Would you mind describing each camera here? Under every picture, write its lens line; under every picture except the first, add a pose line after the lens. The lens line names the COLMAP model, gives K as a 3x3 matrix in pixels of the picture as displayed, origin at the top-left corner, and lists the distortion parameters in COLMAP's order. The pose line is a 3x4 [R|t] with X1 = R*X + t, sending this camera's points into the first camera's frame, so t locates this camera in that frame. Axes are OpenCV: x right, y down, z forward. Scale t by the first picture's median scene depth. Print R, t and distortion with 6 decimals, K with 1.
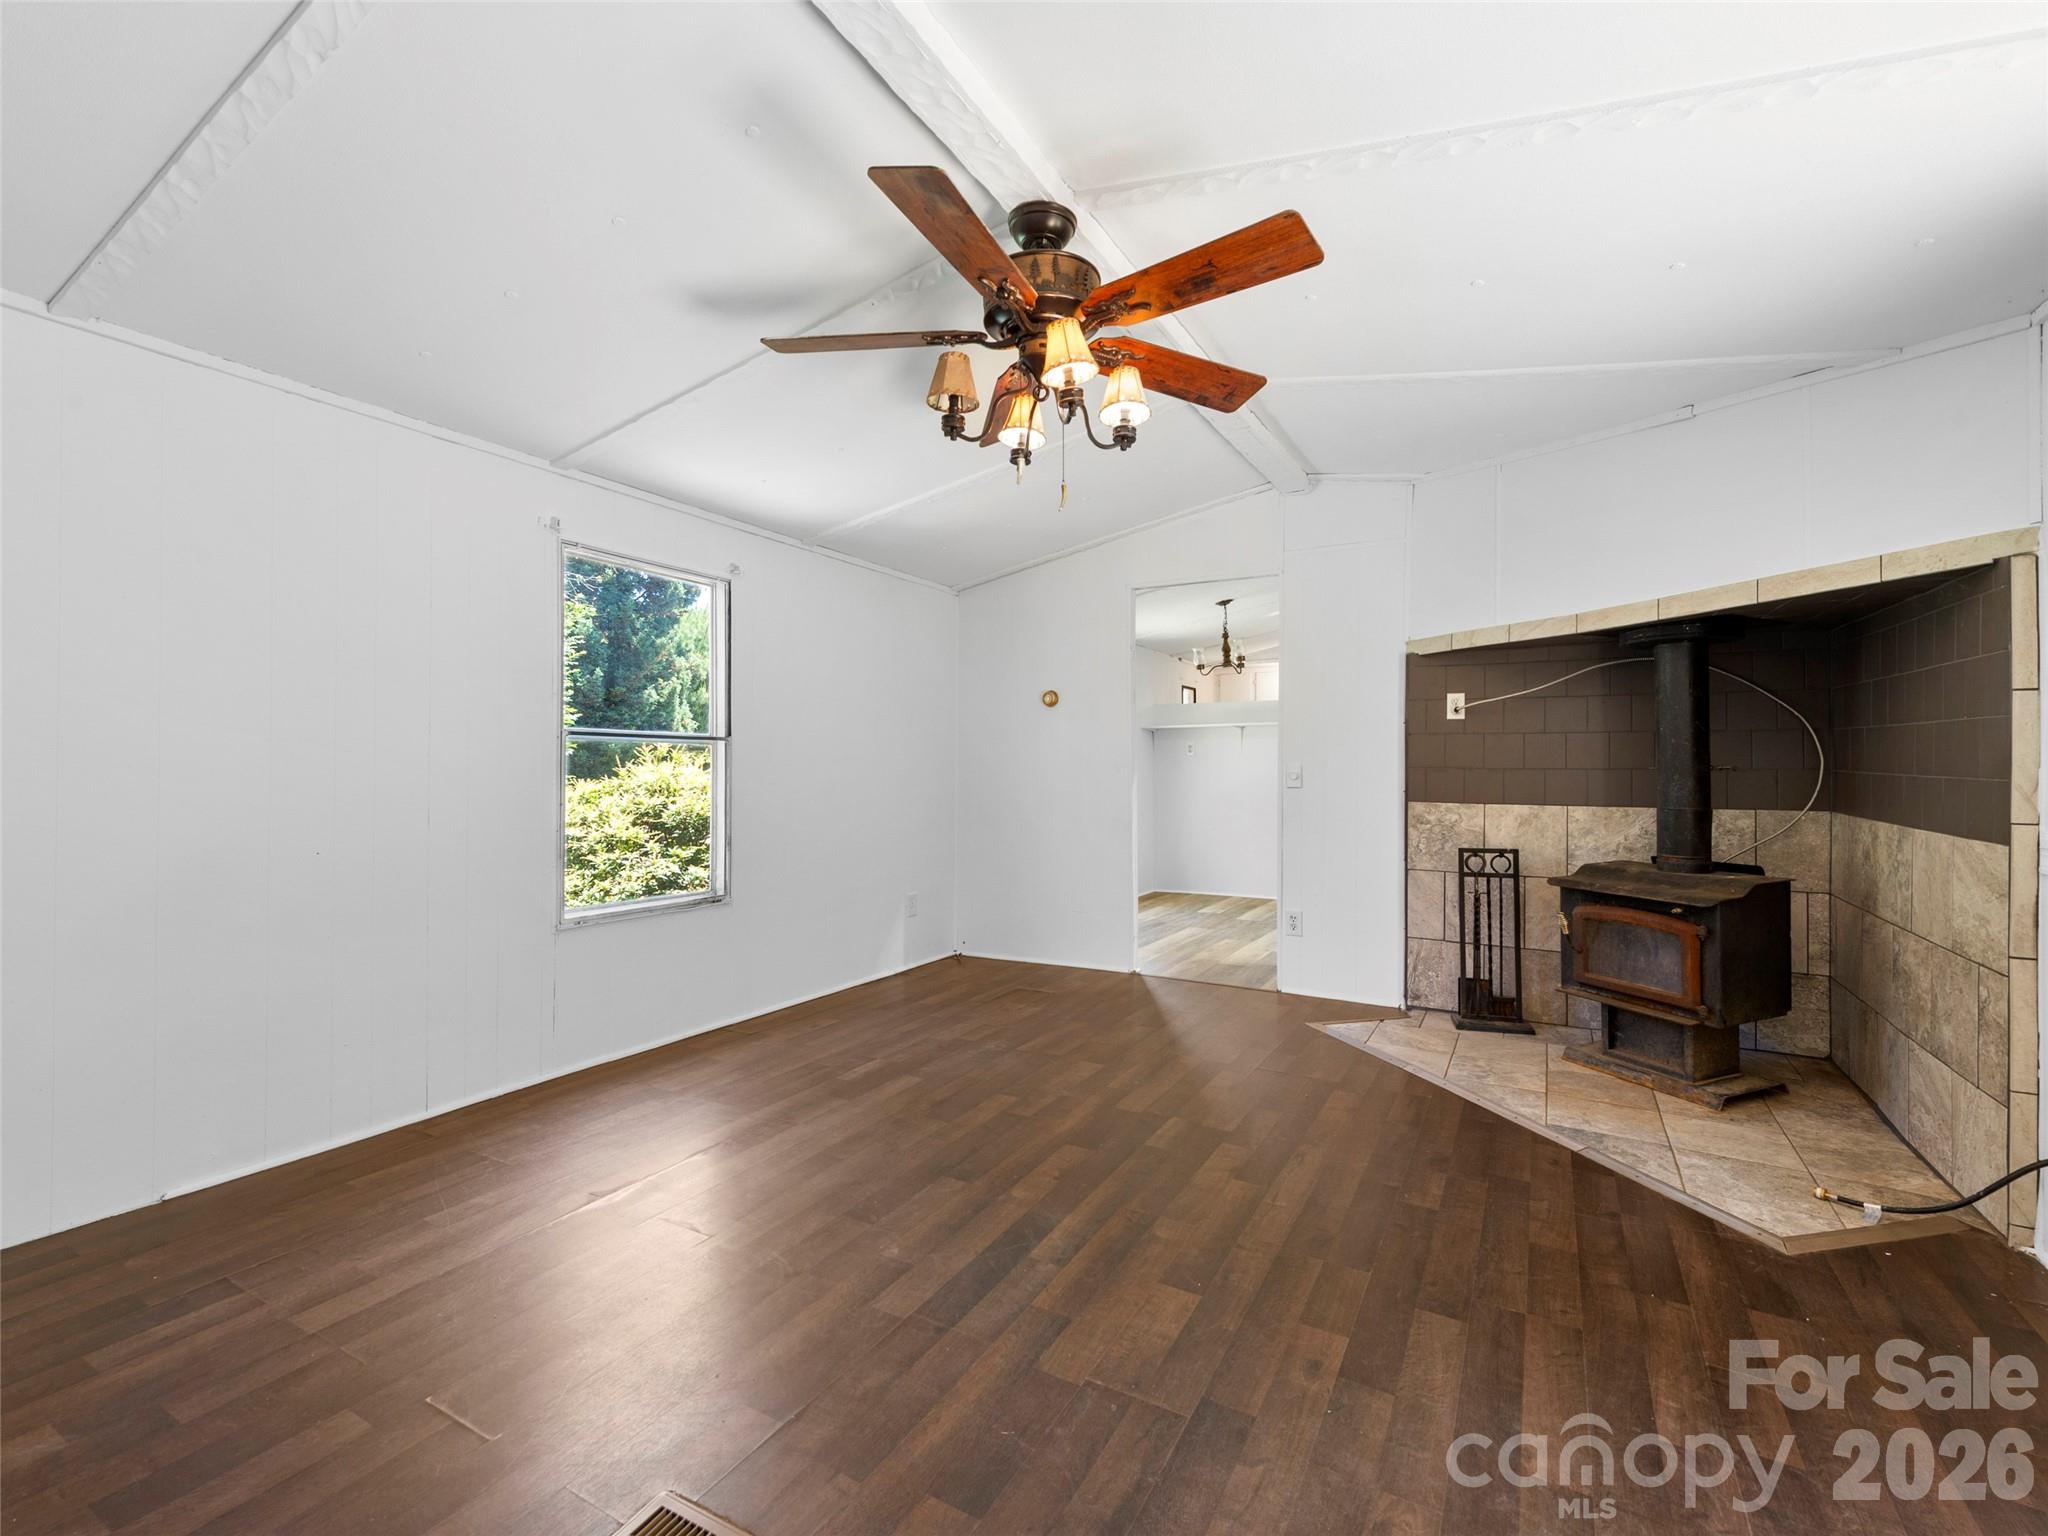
lens RADIAL K [[912.8, 0, 1020.5], [0, 912.8, 765.8], [0, 0, 1]] dist [0.015154, -0.001605]
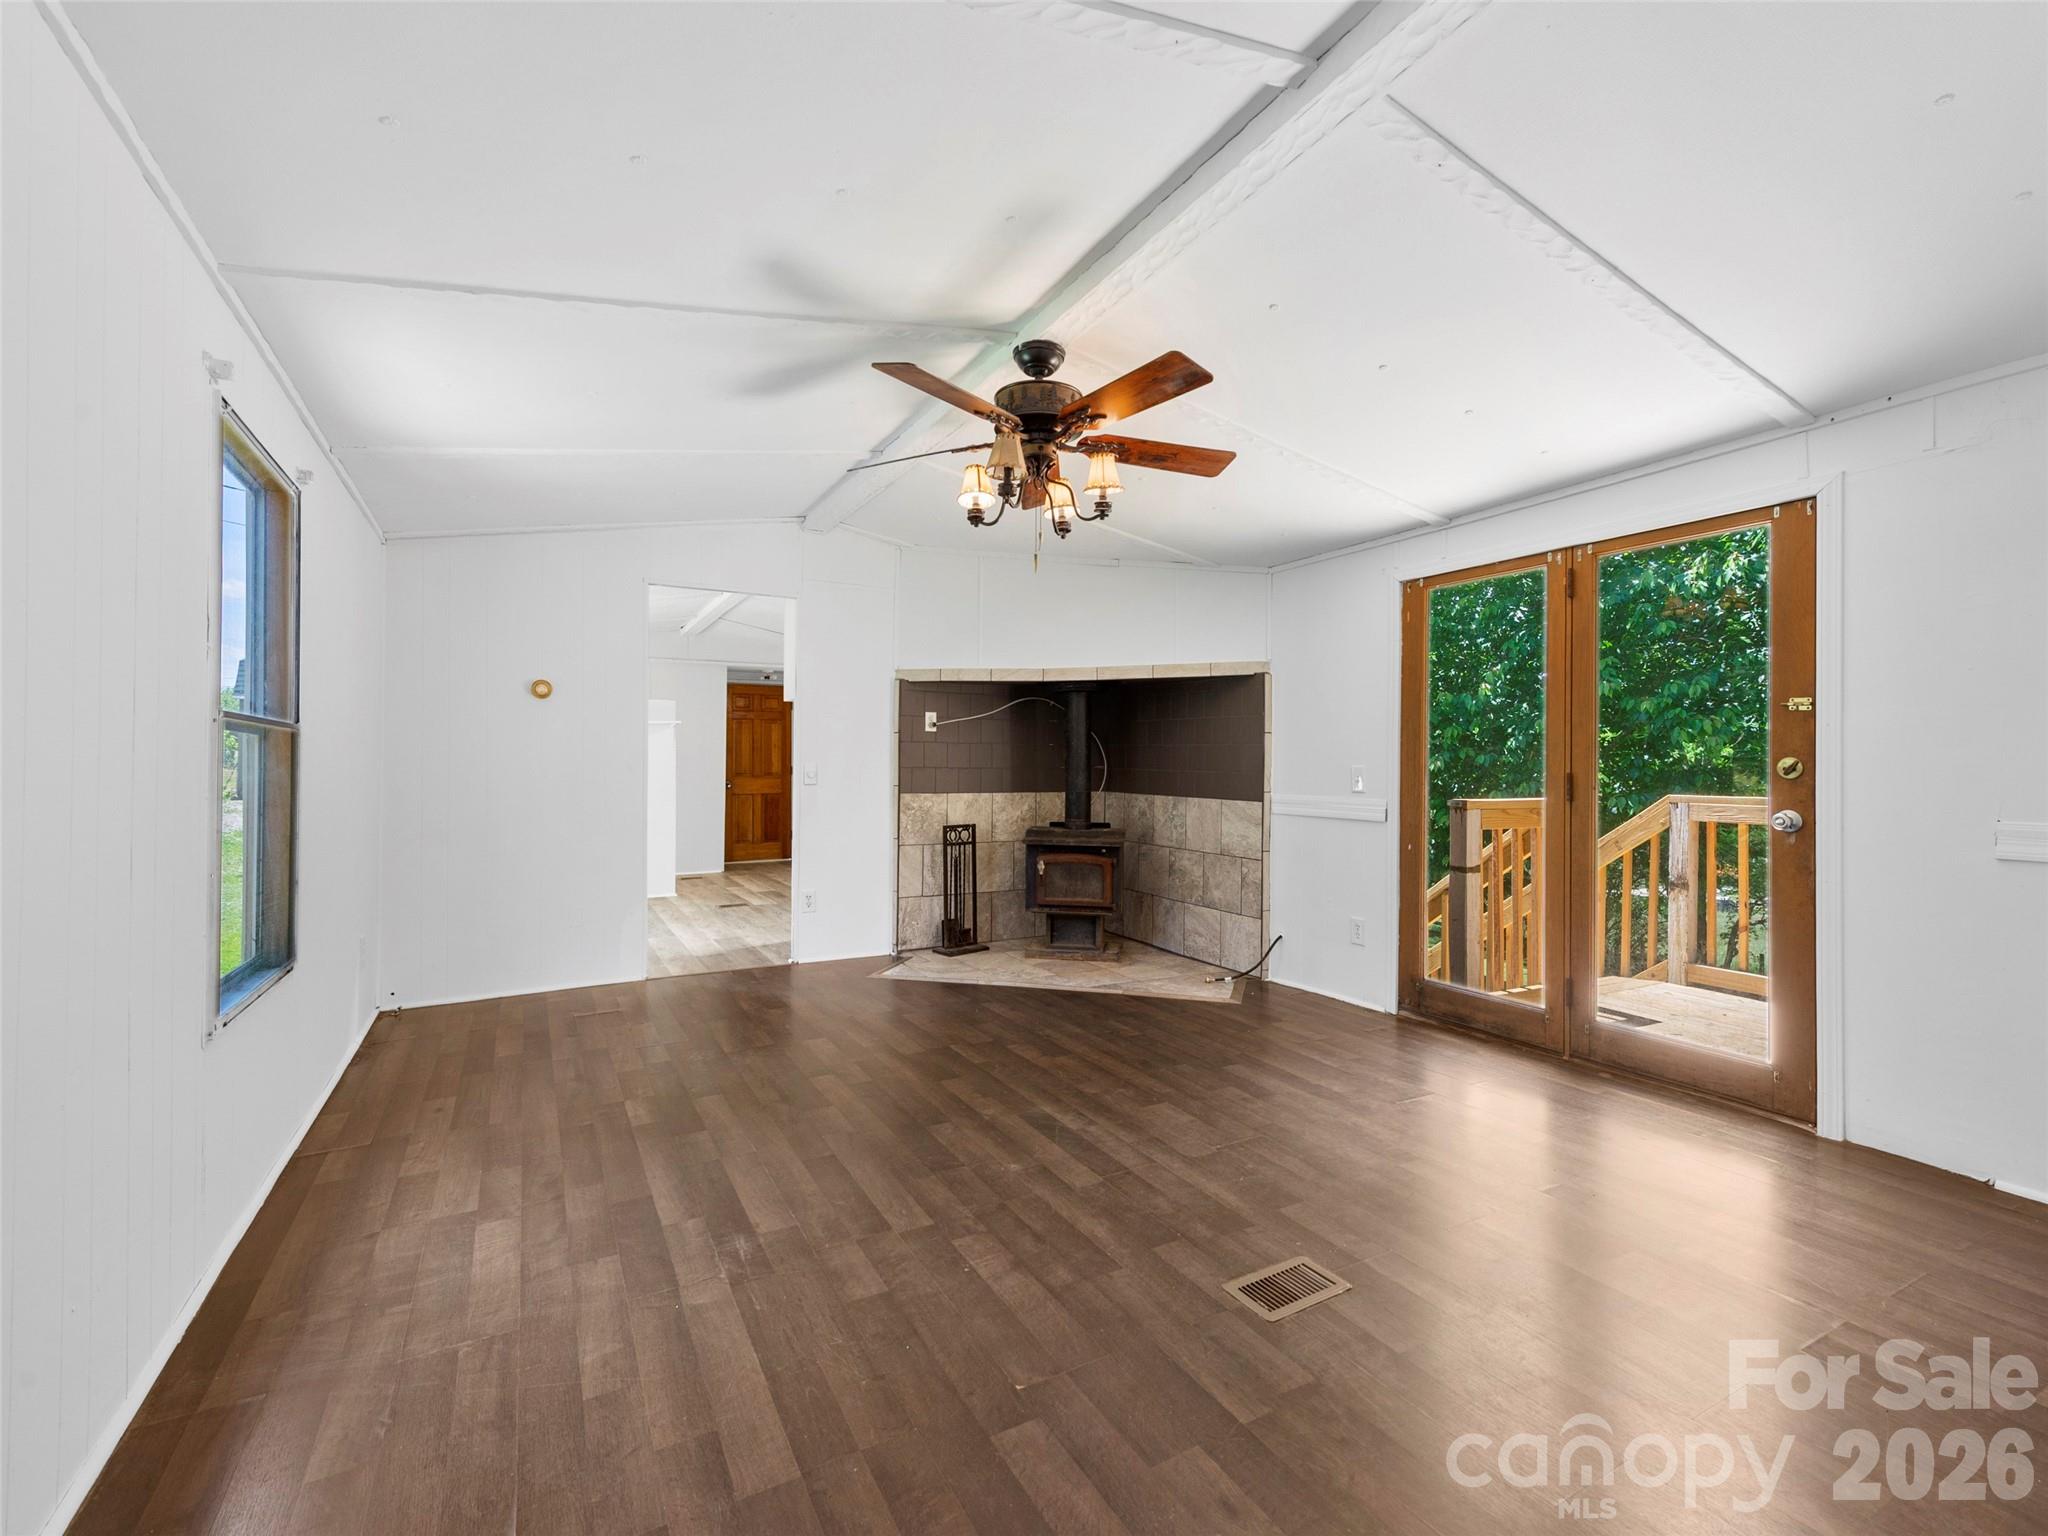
lens RADIAL K [[912.8, 0, 1022.3], [0, 912.8, 764.4], [0, 0, 1]] dist [0.015154, -0.001605]
pose [[0.524649, -0.001973, 0.851317, -0.736425], [-0.000954, 0.999995, 0.002905, -0.007495], [-0.851318, -0.002337, 0.524644, 0.218170]]
